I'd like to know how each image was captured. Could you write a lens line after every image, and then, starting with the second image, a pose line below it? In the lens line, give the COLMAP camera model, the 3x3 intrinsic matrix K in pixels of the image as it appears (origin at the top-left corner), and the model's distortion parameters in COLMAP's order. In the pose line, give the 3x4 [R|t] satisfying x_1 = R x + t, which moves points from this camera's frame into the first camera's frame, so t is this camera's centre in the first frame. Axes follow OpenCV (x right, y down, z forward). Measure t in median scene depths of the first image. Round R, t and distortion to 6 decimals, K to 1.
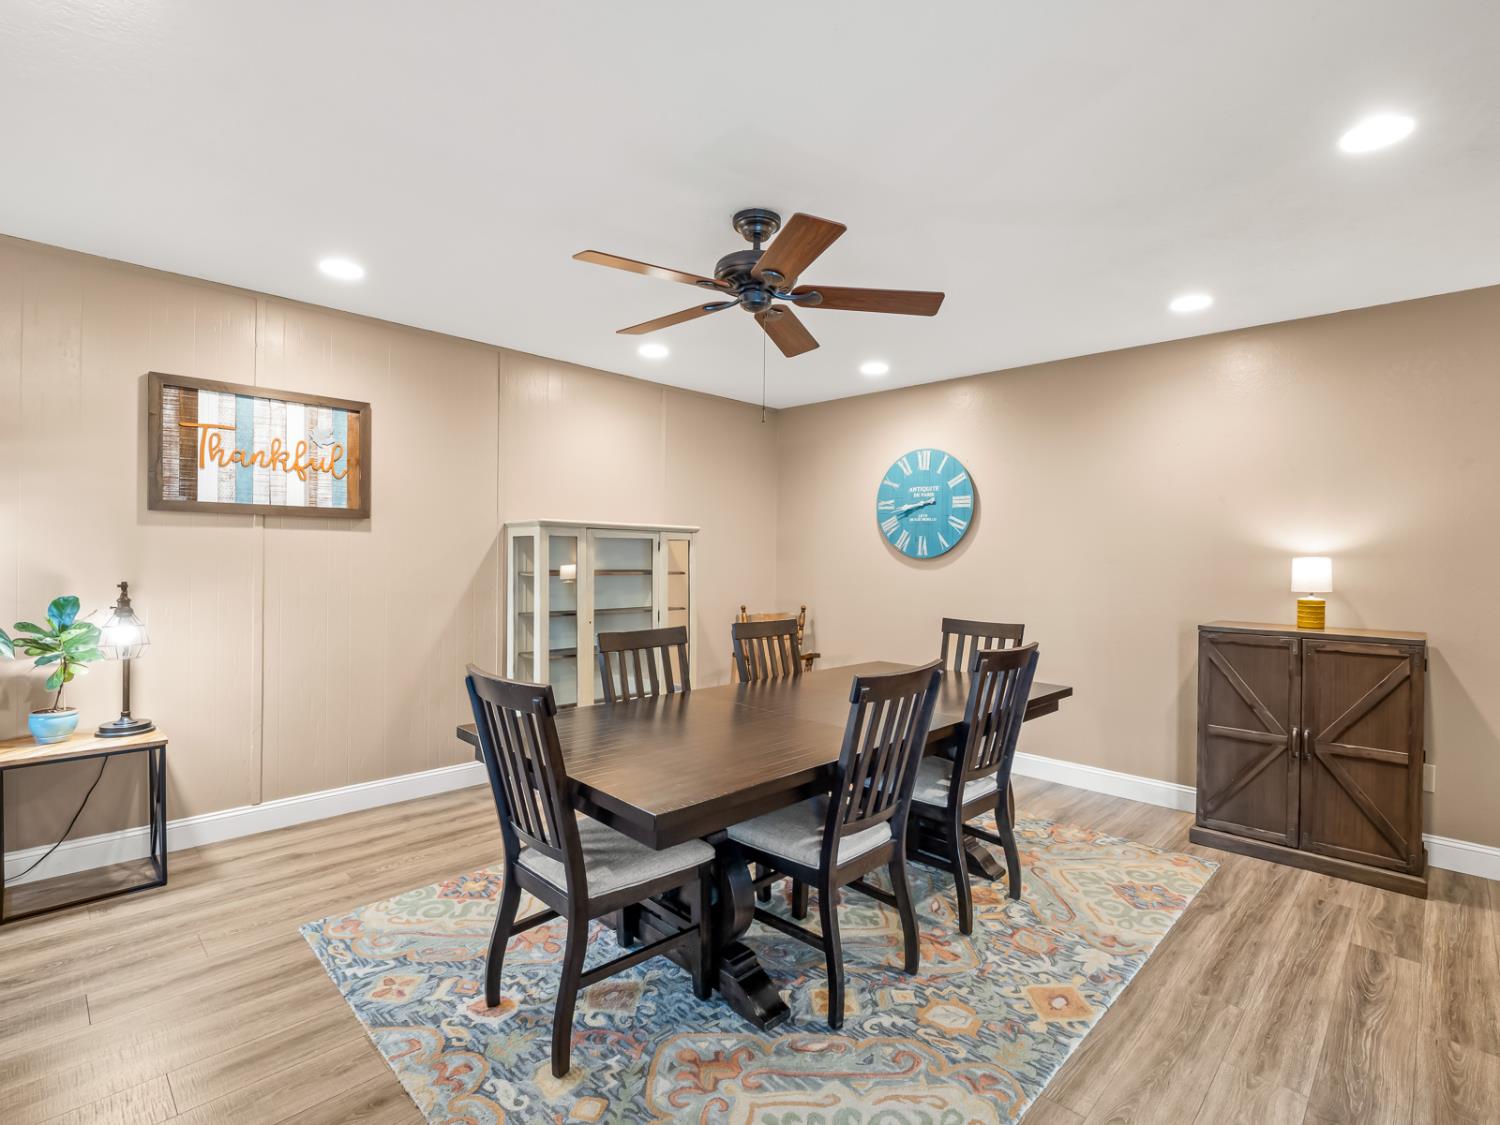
lens RADIAL K [[720.8, 0, 756.9], [0, 720.8, 555.6], [0, 0, 1]] dist [-0.018220, -0.000738]
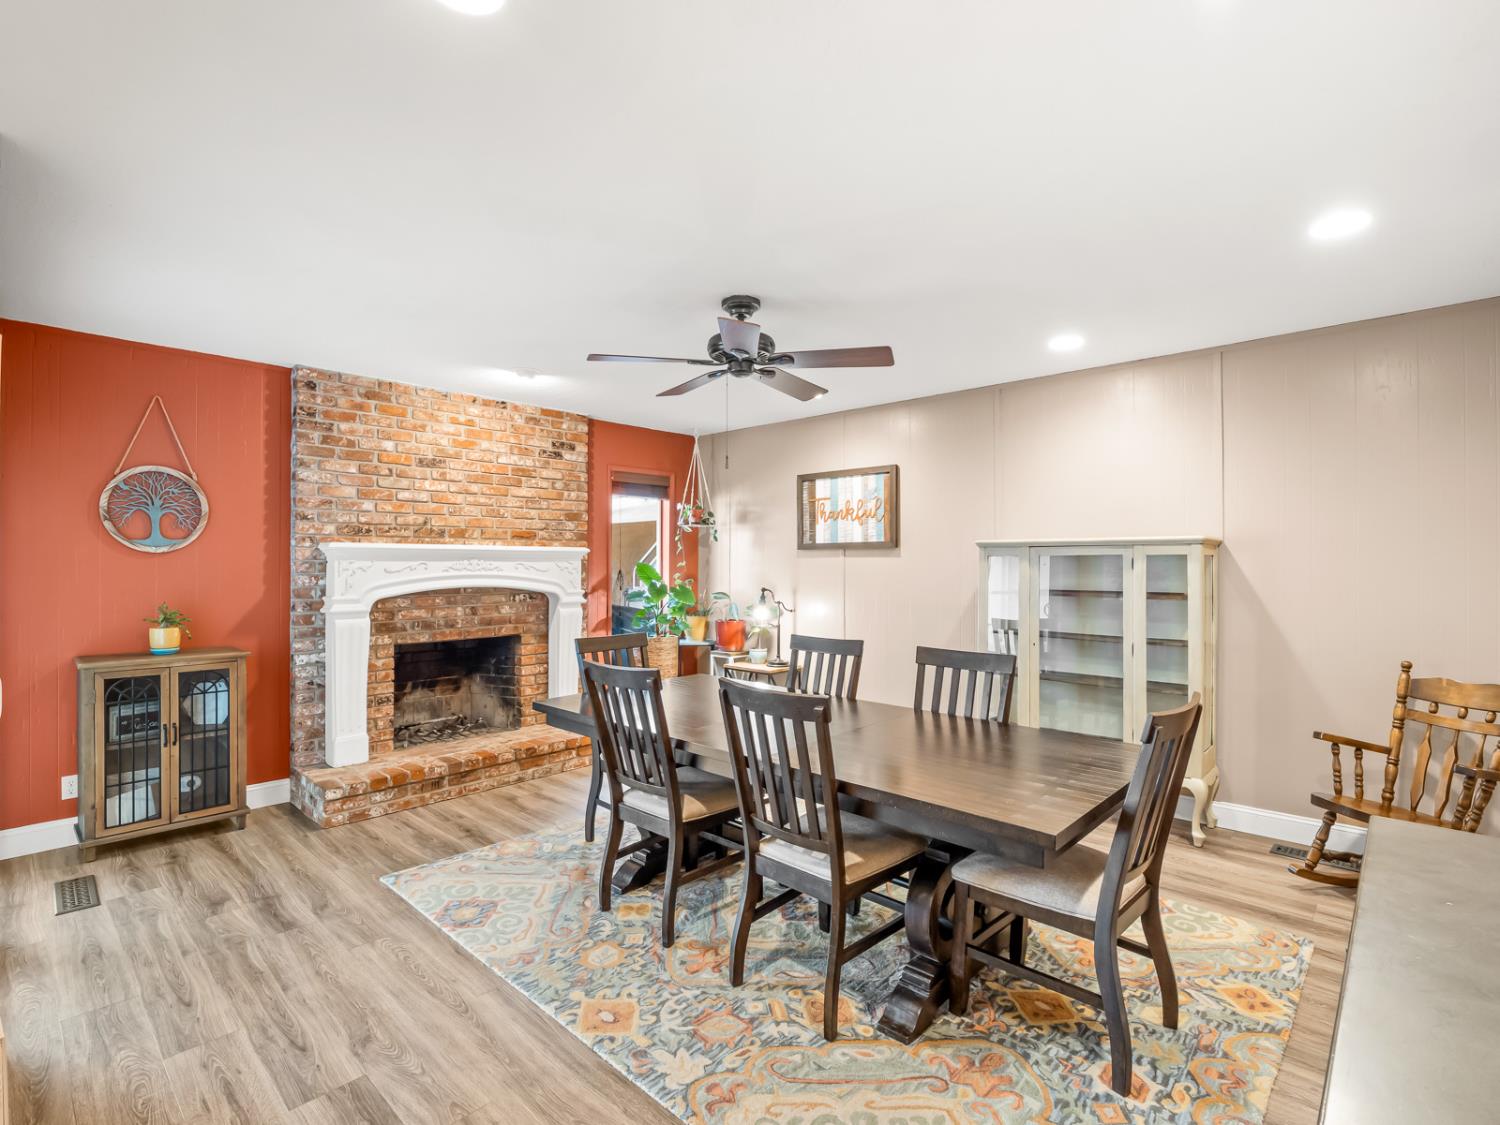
lens RADIAL K [[720.8, 0, 739.8], [0, 720.8, 566.5], [0, 0, 1]] dist [-0.018220, -0.000738]
pose [[0.017324, -0.007582, -0.999821, 0.952238], [0.001688, 0.999970, -0.007554, -0.006605], [0.999849, -0.001557, 0.017336, 0.767650]]
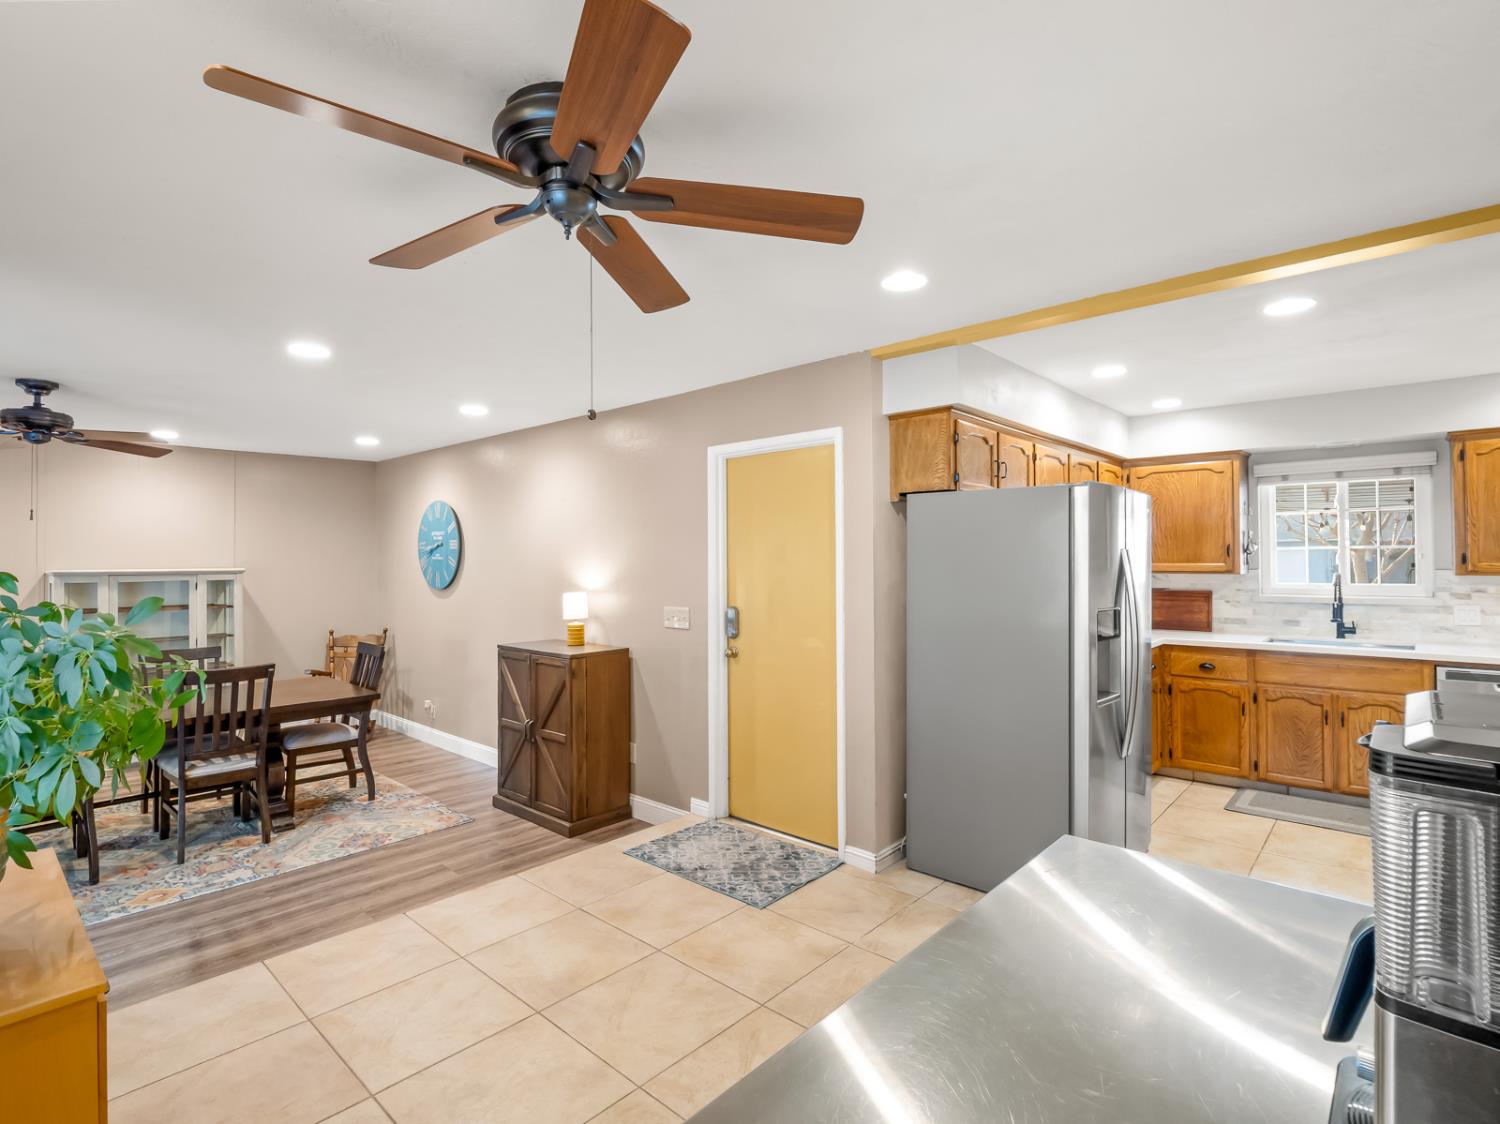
lens RADIAL K [[720.8, 0, 738.3], [0, 720.8, 559.5], [0, 0, 1]] dist [-0.018220, -0.000738]
pose [[0.999121, -0.020756, 0.036409, 1.077419], [0.020947, 0.999769, -0.004879, -0.047664], [-0.036299, 0.005638, 0.999325, -0.384138]]
